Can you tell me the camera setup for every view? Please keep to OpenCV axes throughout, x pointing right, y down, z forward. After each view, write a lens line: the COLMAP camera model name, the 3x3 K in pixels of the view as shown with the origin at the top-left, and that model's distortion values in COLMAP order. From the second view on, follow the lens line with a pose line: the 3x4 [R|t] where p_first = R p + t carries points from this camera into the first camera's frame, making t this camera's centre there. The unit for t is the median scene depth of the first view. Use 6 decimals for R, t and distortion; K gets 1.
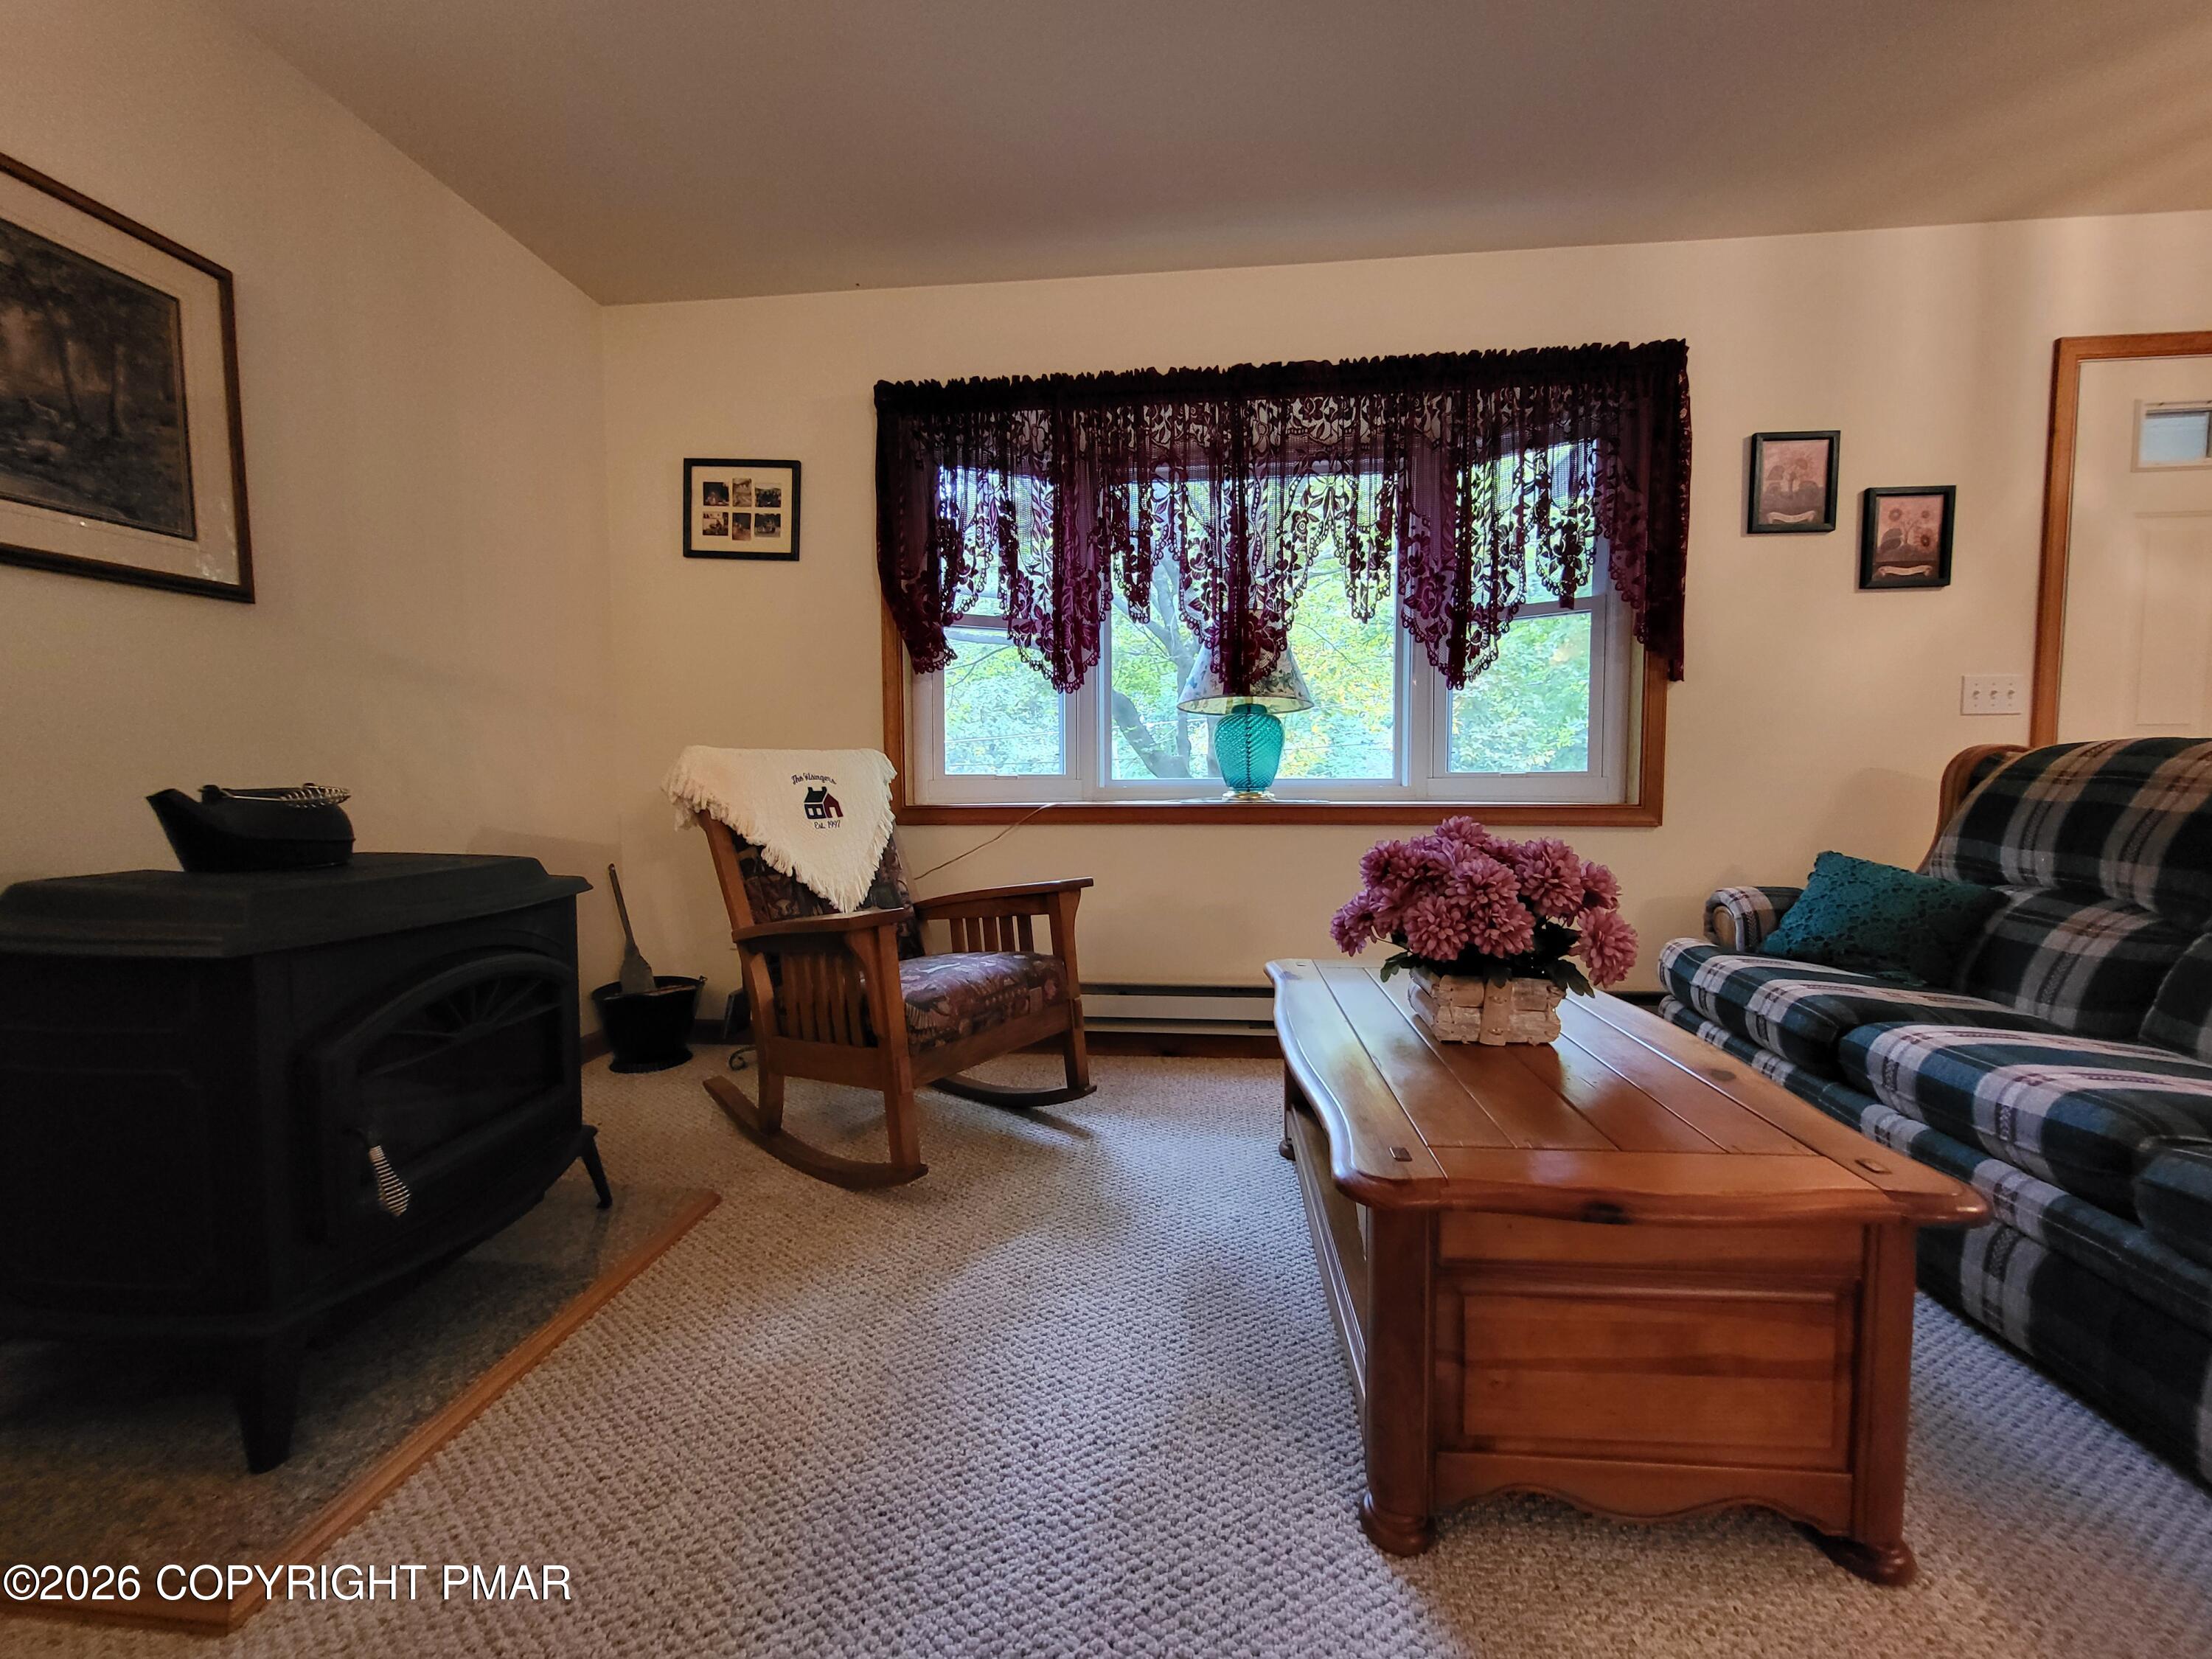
lens RADIAL K [[876.8, 0, 1122.4], [0, 876.8, 833.8], [0, 0, 1]] dist [-0.001120, -0.003392]
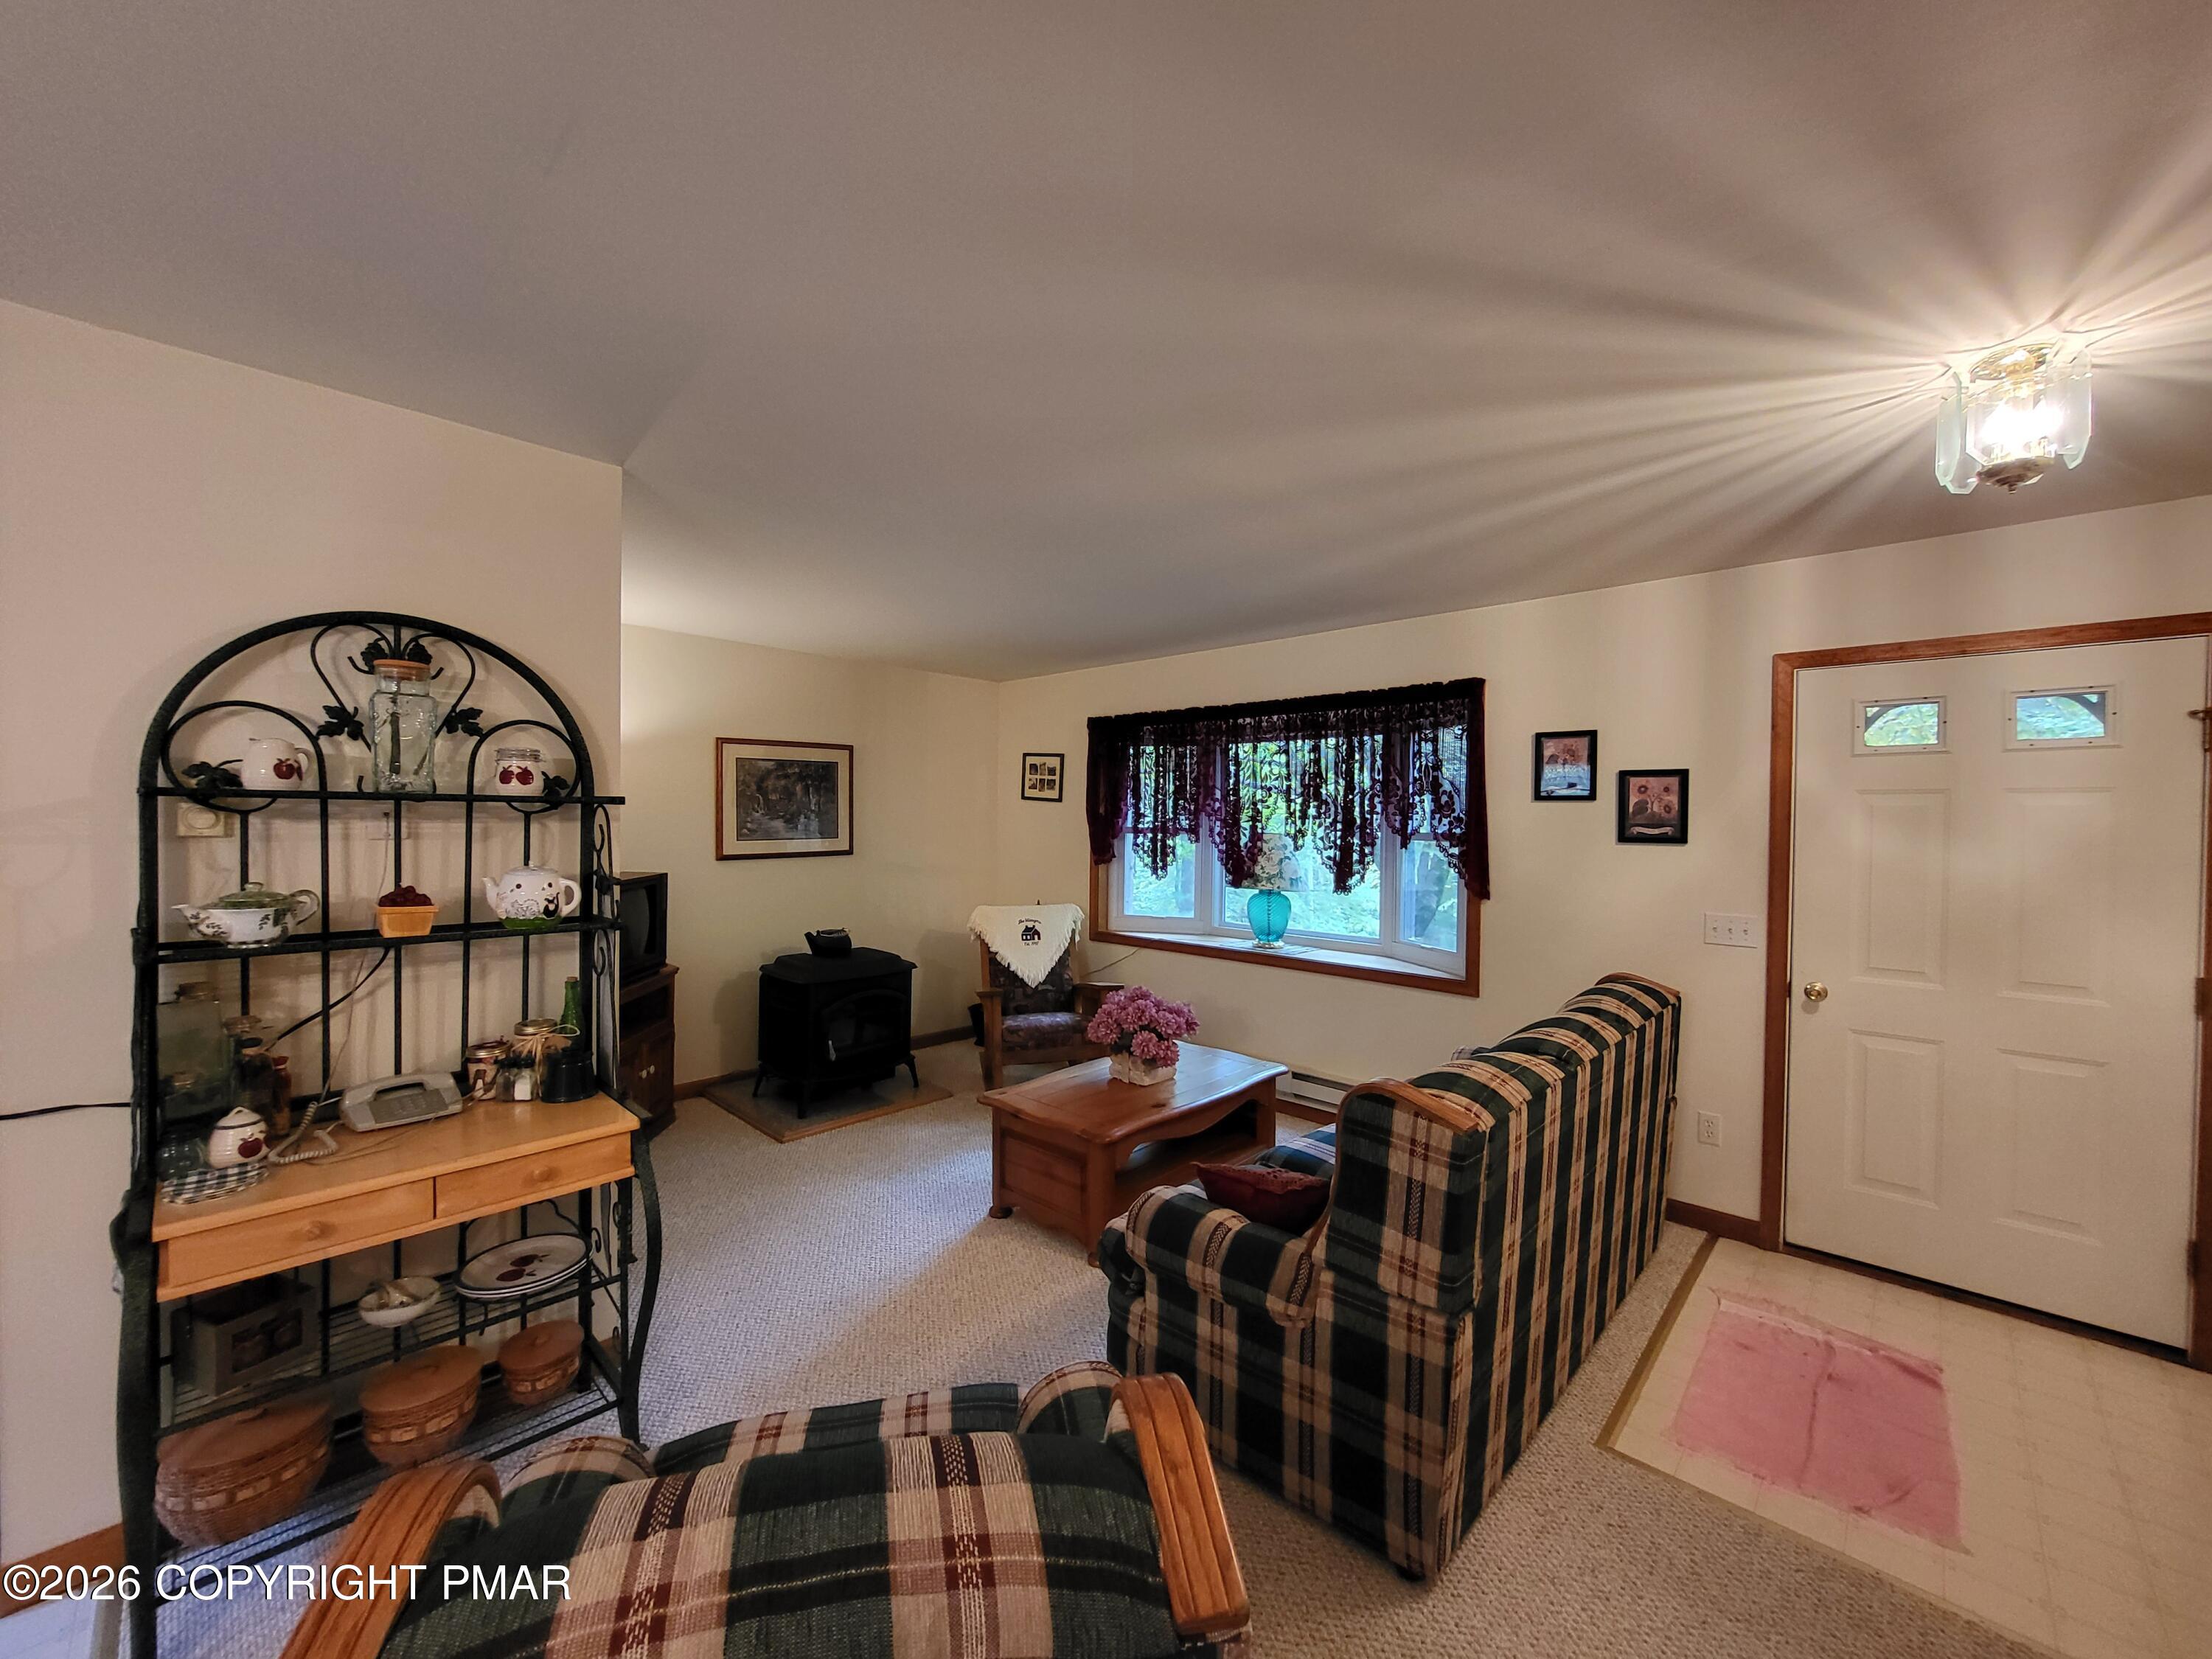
lens RADIAL K [[876.8, 0, 1097.0], [0, 876.8, 818.0], [0, 0, 1]] dist [-0.001120, -0.003392]
pose [[0.780195, 0.012132, -0.625418, 1.072409], [-0.053494, 0.997443, -0.047384, -0.212428], [0.623245, 0.070425, 0.778849, -0.569876]]
